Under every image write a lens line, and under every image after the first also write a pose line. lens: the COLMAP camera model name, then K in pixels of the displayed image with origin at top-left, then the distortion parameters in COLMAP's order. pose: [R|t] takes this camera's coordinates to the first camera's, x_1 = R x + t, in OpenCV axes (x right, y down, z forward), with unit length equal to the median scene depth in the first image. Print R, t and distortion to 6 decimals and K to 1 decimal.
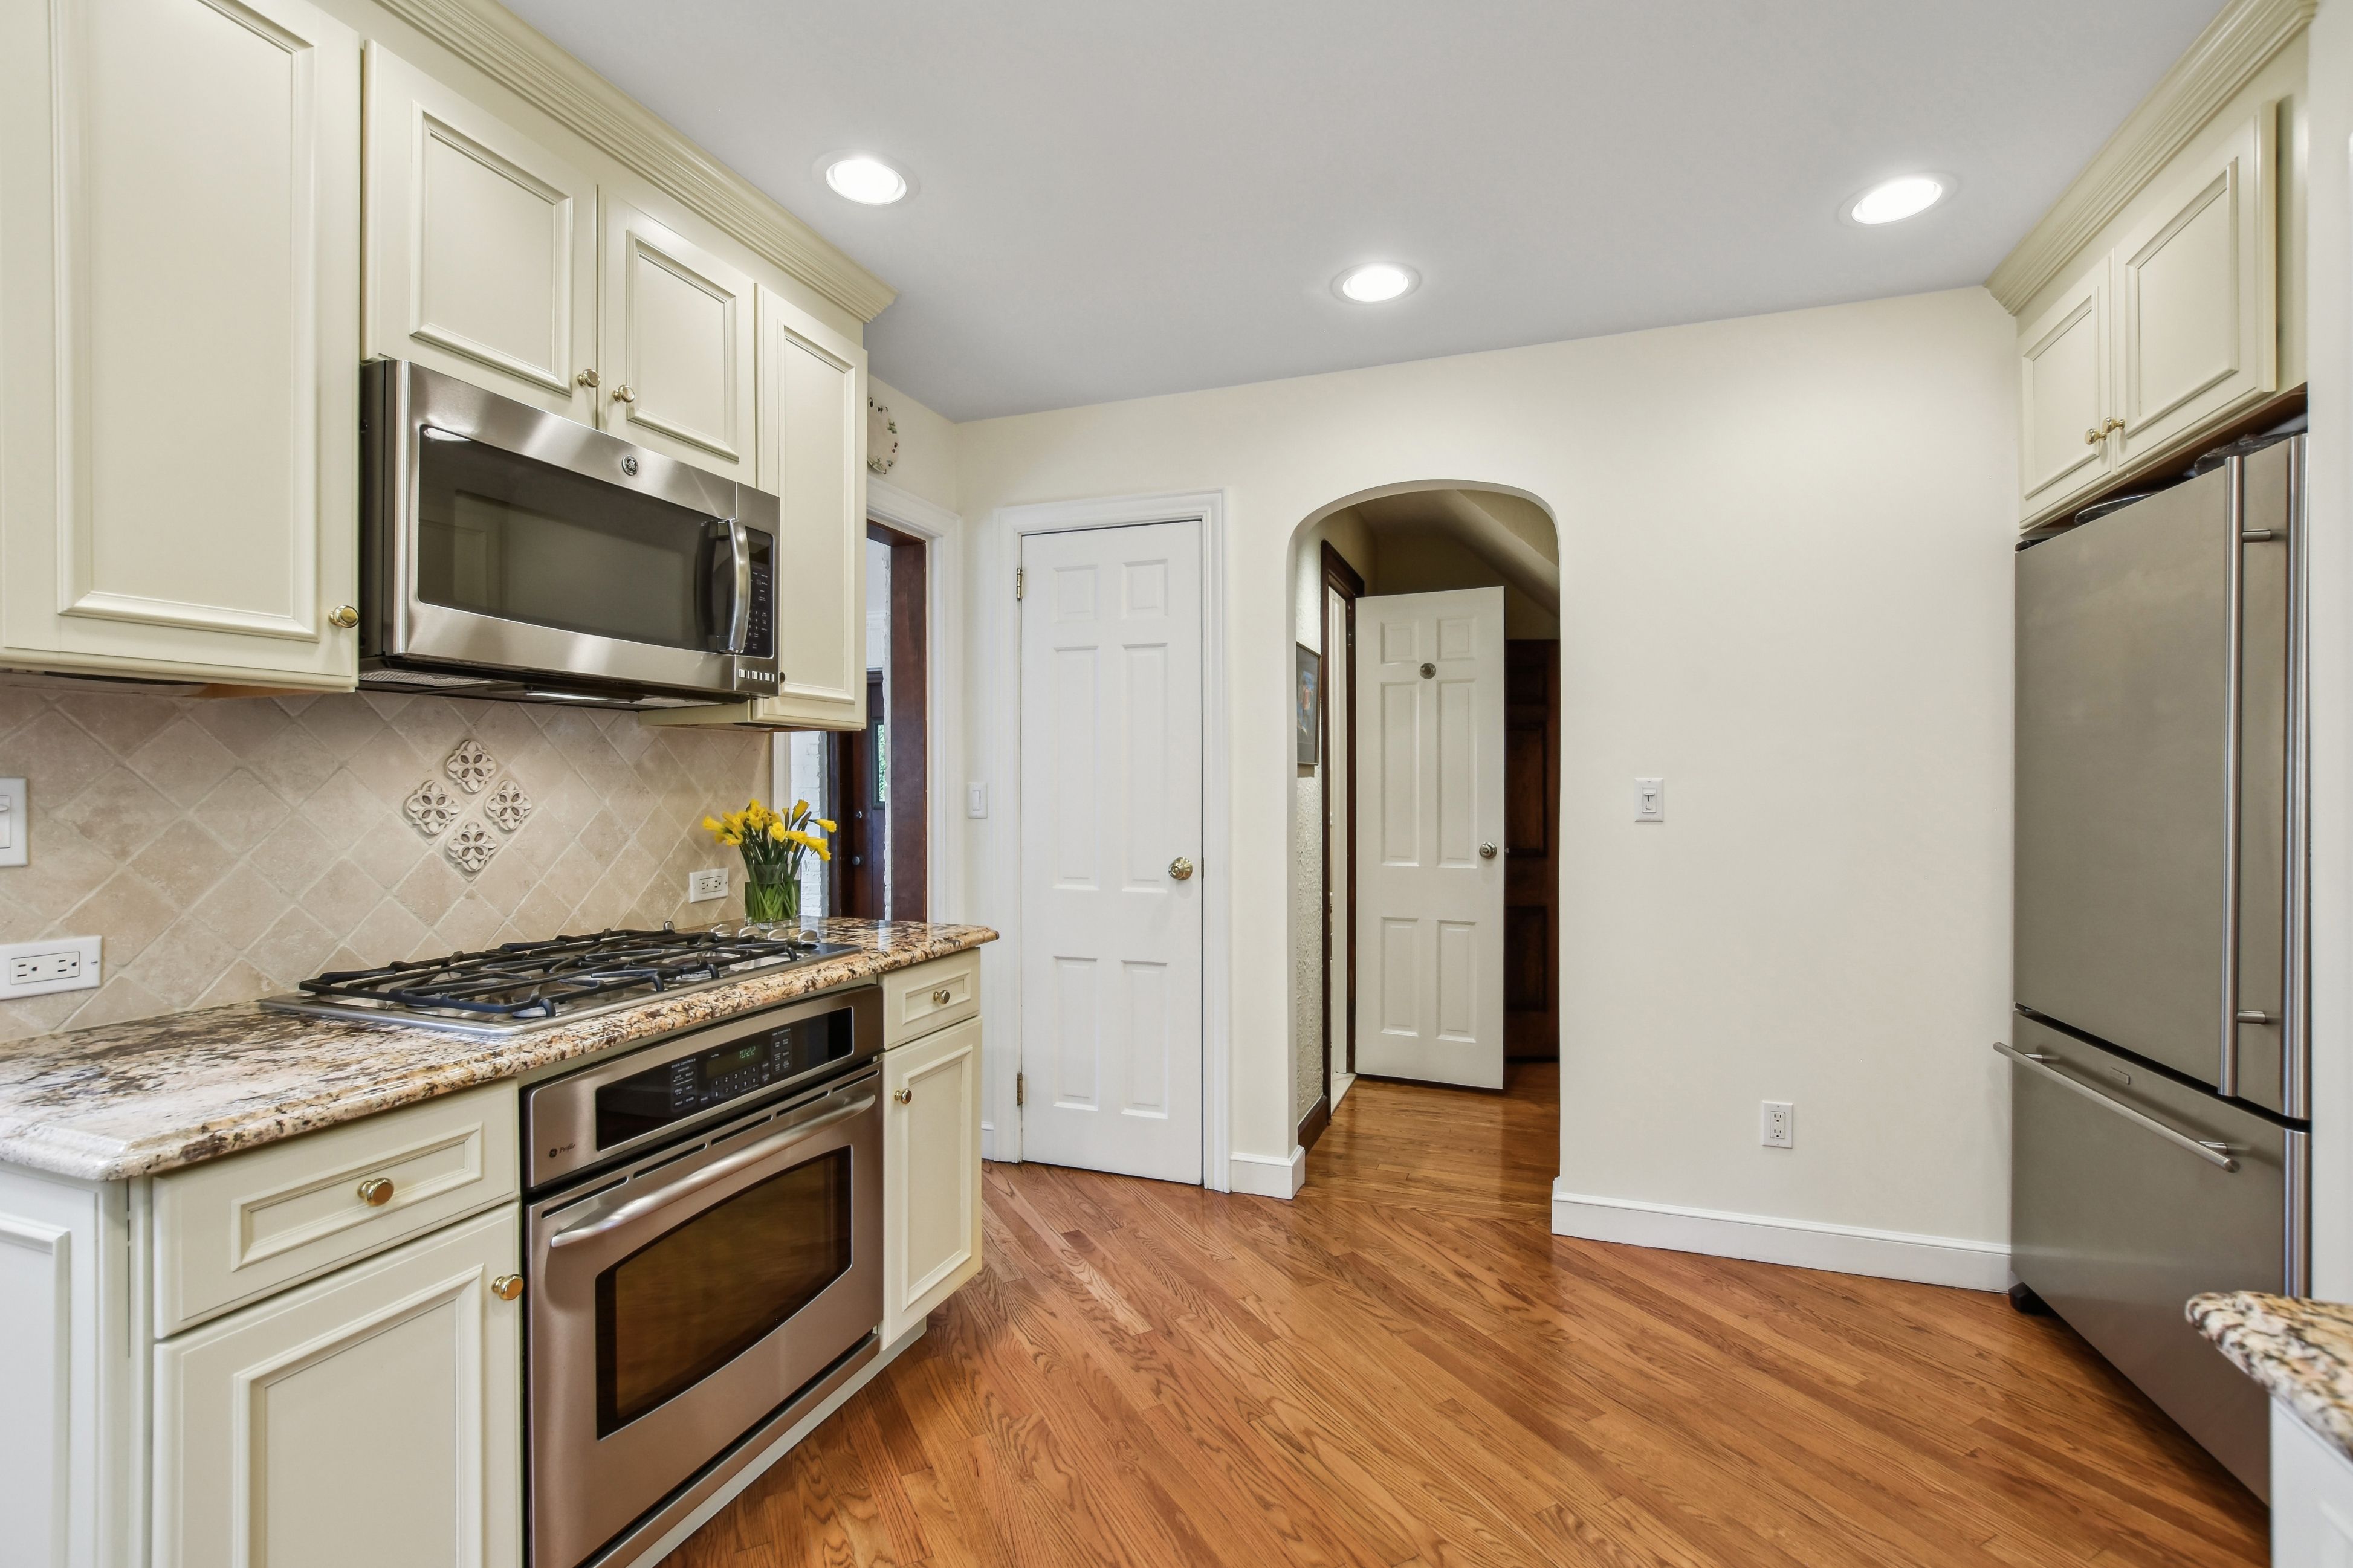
lens RADIAL K [[1071.6, 0, 1176.5], [0, 1071.6, 784.0], [0, 0, 1]] dist [-0.002267, -0.000680]
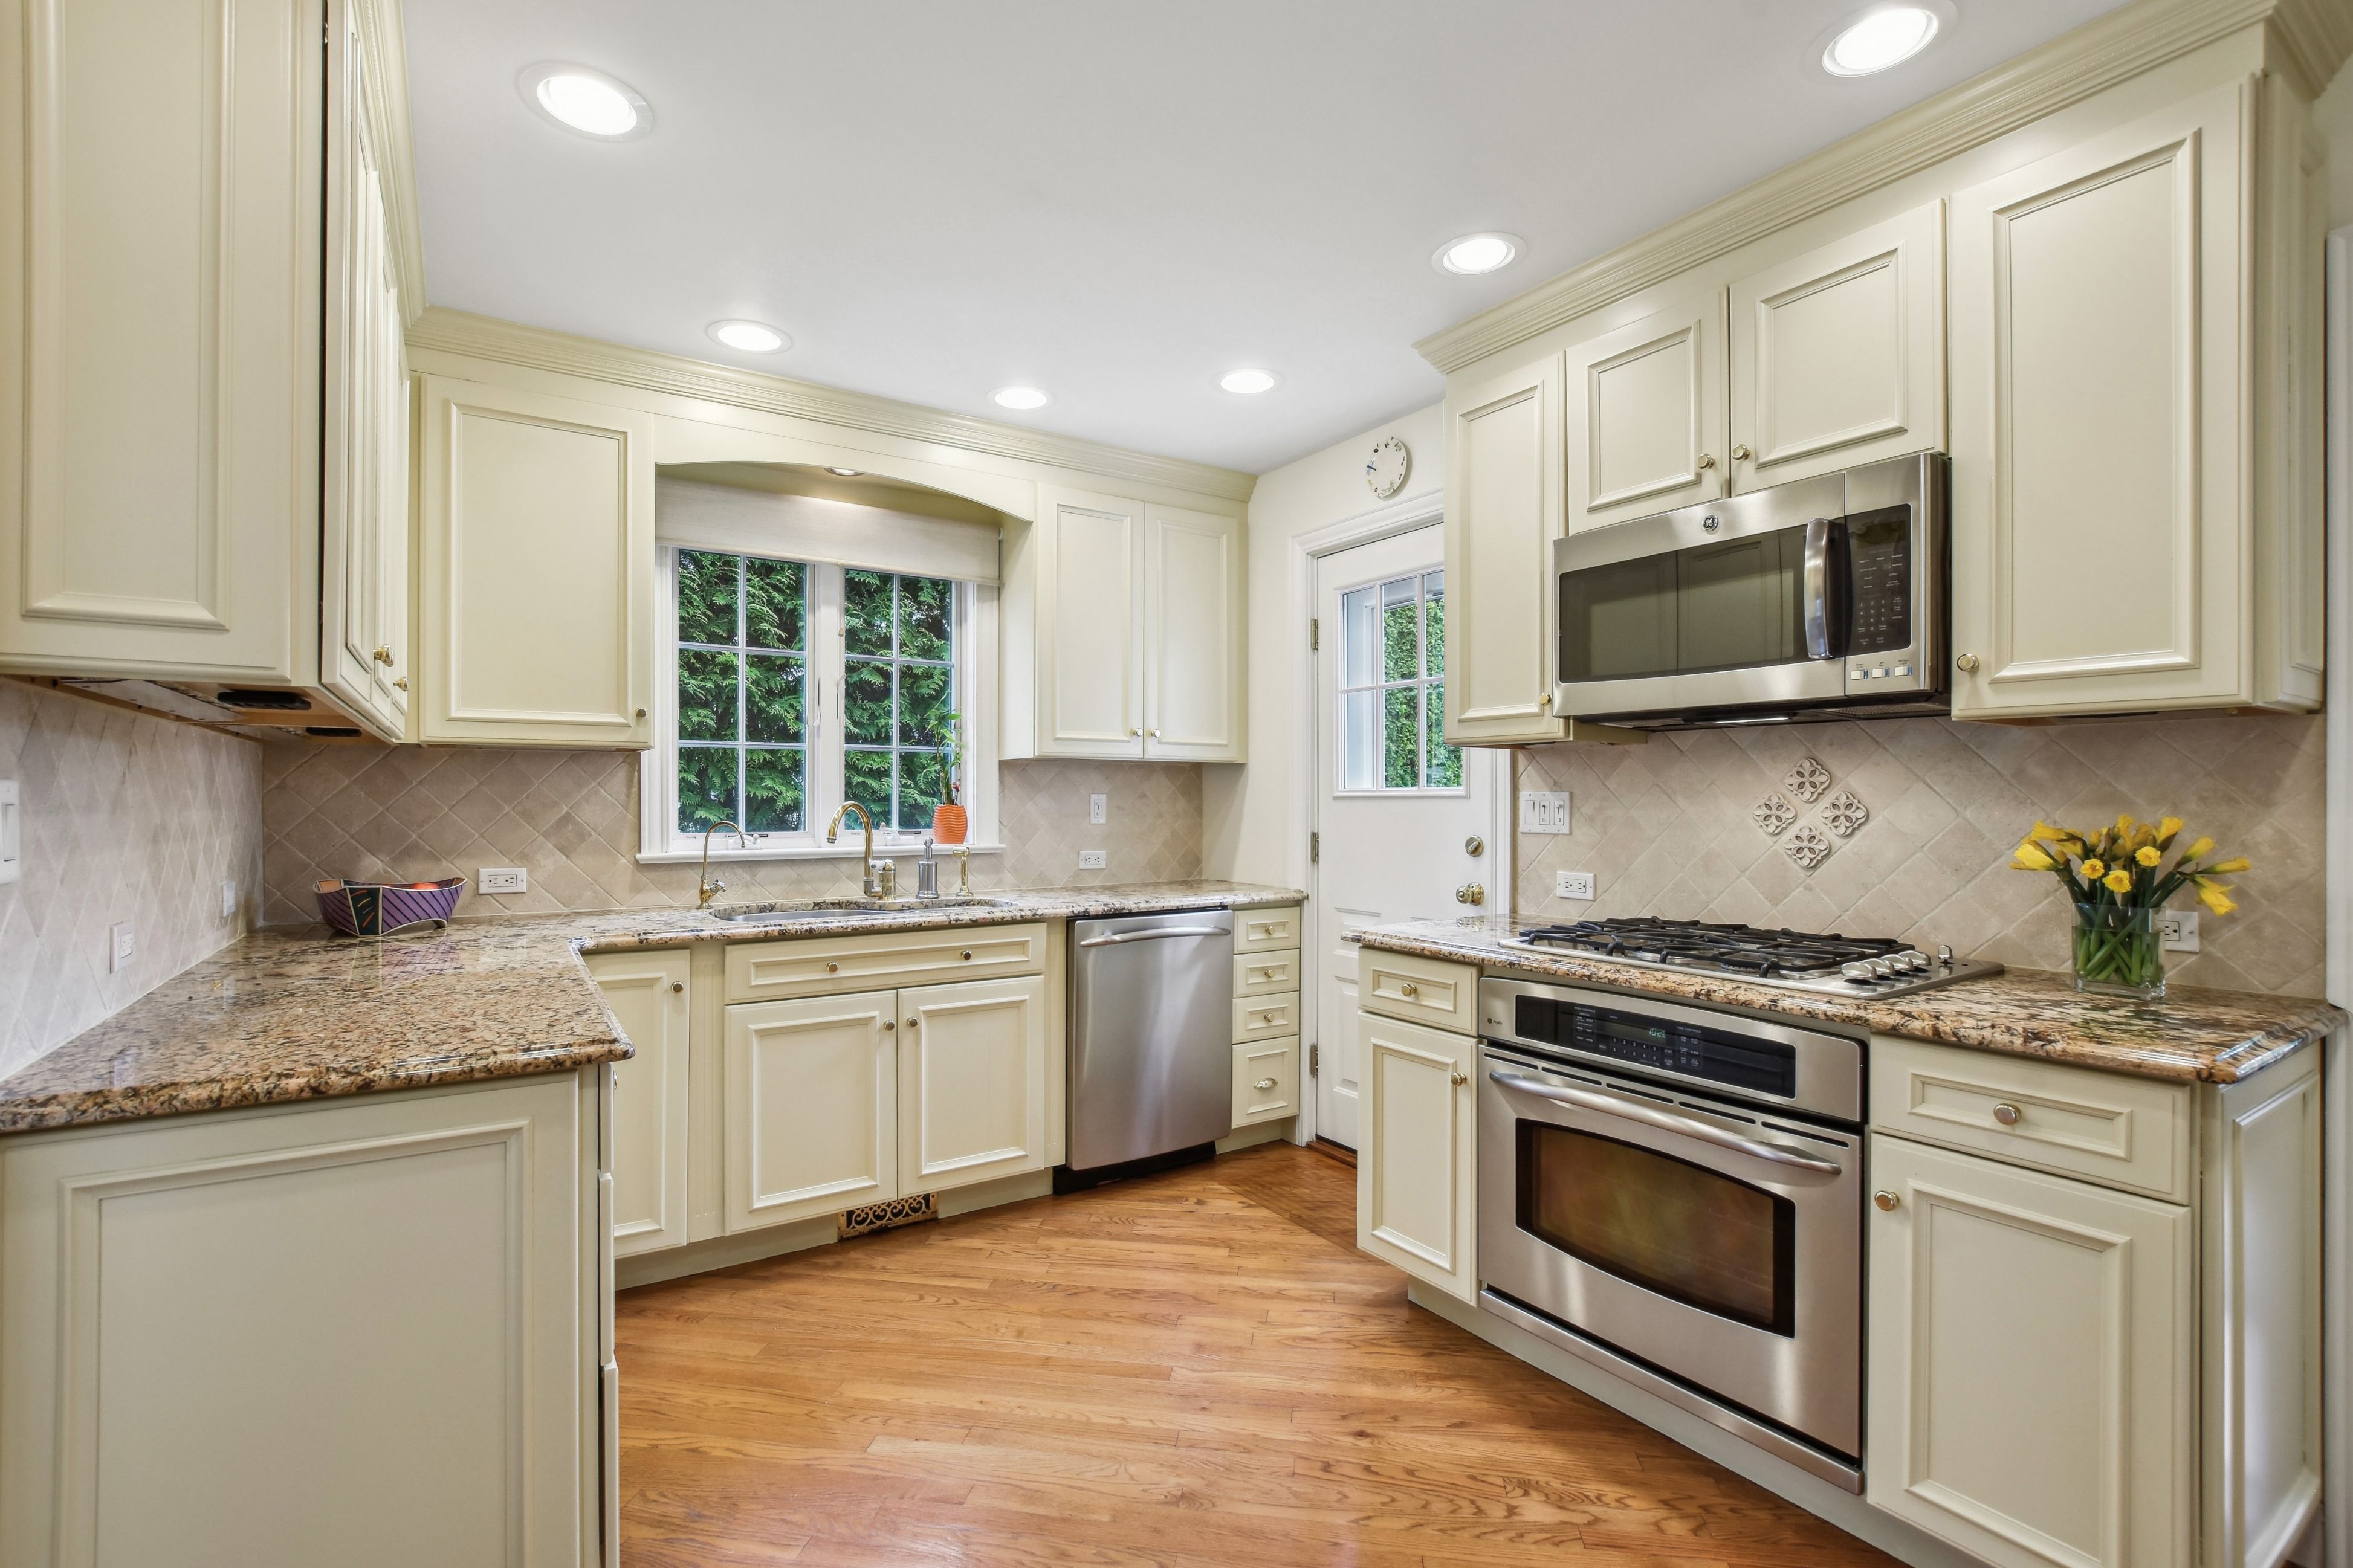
lens RADIAL K [[1058.5, 0, 1181.7], [0, 1058.5, 800.6], [0, 0, 1]] dist [-0.002282, -0.001302]
pose [[-0.591620, 0.003582, -0.806209, 0.715889], [0.000312, 0.999991, 0.004213, 0.001607], [0.806217, 0.002241, -0.591616, 1.138167]]
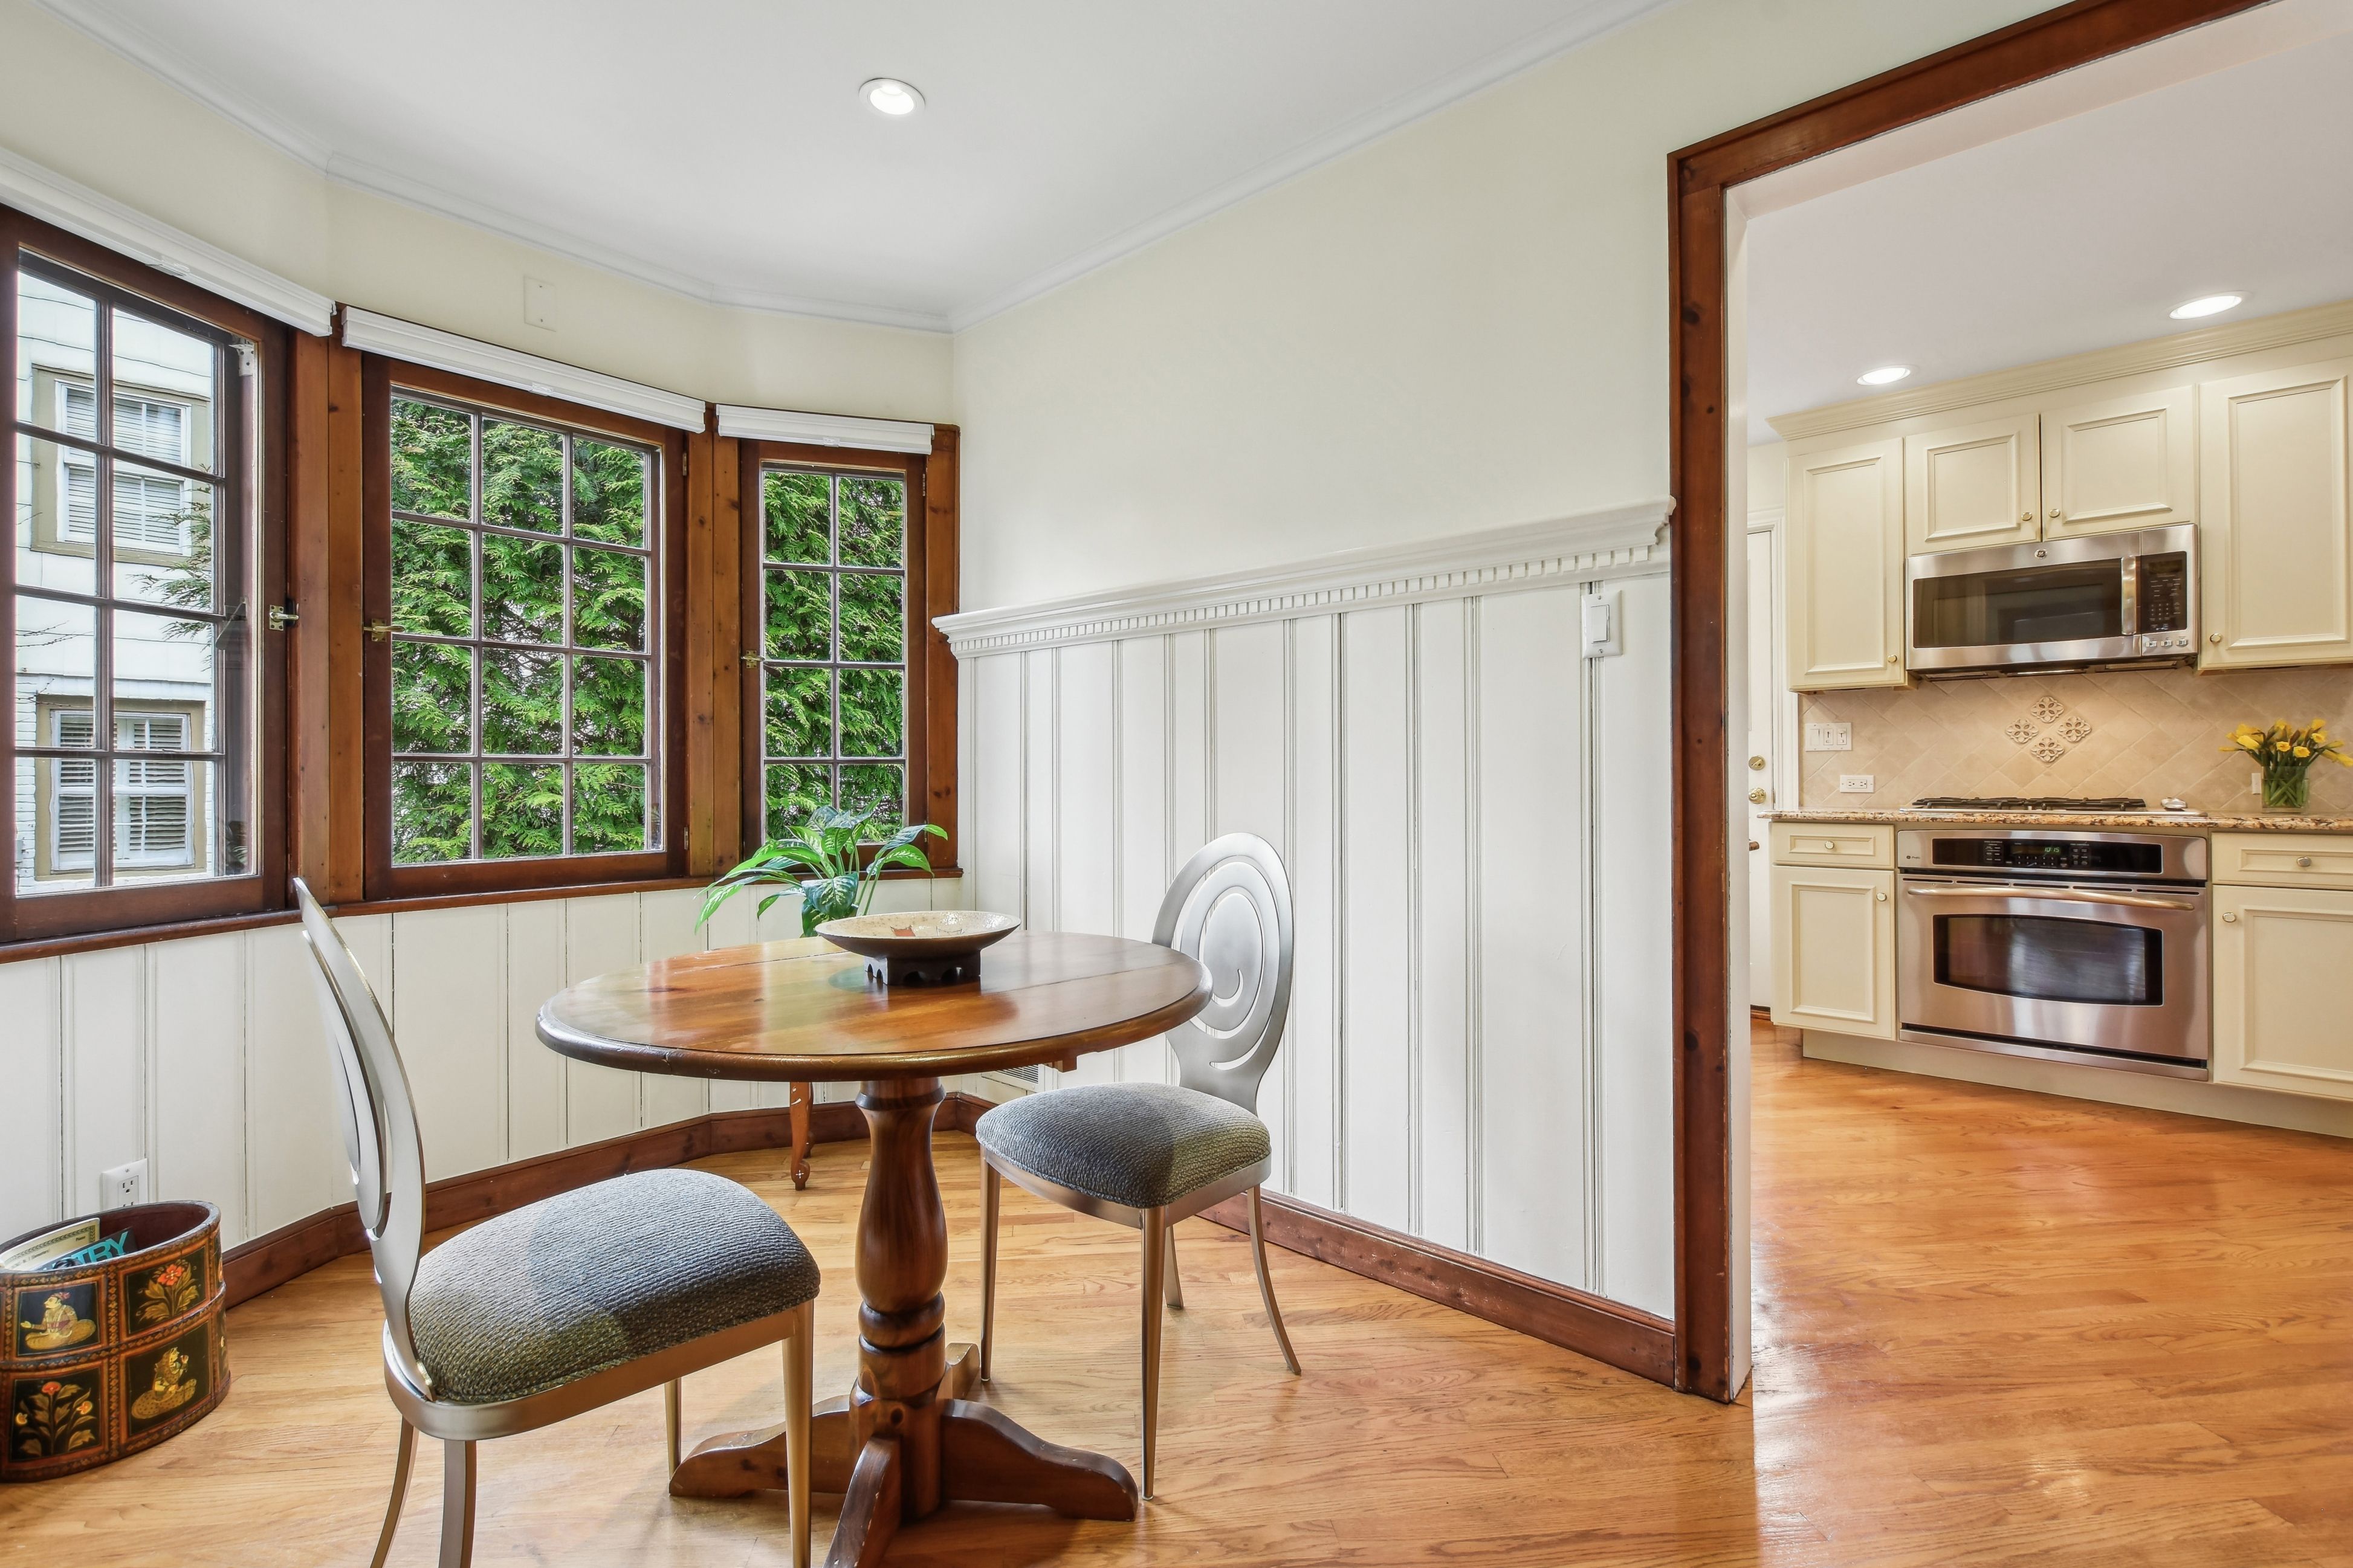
lens RADIAL K [[1036.3, 0, 1176.1], [0, 1036.3, 774.0], [0, 0, 1]] dist [0.000376, -0.000753]
pose [[-0.363836, 0.001512, -0.931462, 1.741733], [0.006532, 0.999978, -0.000928, 0.095772], [0.931440, -0.006422, -0.363838, 0.187564]]
